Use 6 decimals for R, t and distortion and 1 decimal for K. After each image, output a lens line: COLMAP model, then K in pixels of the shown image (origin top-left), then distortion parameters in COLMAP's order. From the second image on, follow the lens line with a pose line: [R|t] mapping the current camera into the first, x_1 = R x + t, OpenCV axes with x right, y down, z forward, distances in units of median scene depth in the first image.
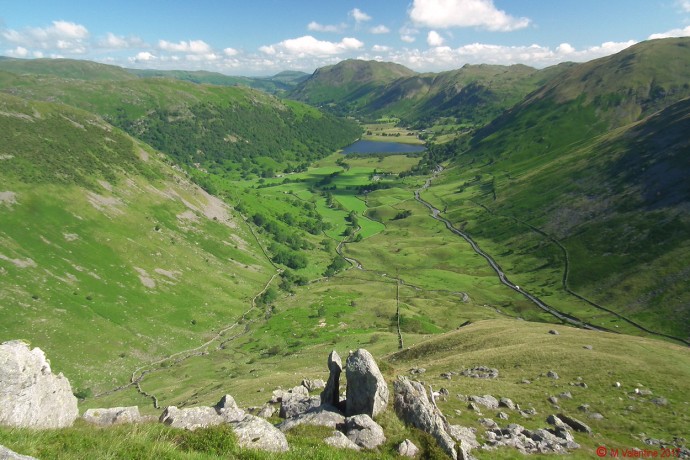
lens RADIAL K [[507.0, 0, 345.4], [0, 507.0, 216.6], [0, 0, 1]] dist [0.000213, -0.010072]
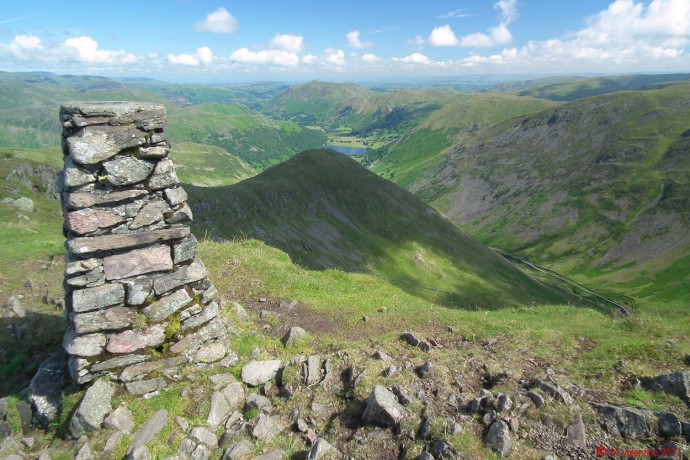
lens RADIAL K [[507.0, 0, 345.4], [0, 507.0, 216.6], [0, 0, 1]] dist [0.000213, -0.010072]
pose [[0.996485, -0.021938, 0.080845, -0.047620], [0.019864, 0.999455, 0.026360, 0.031174], [-0.081380, -0.024662, 0.996378, -0.631113]]
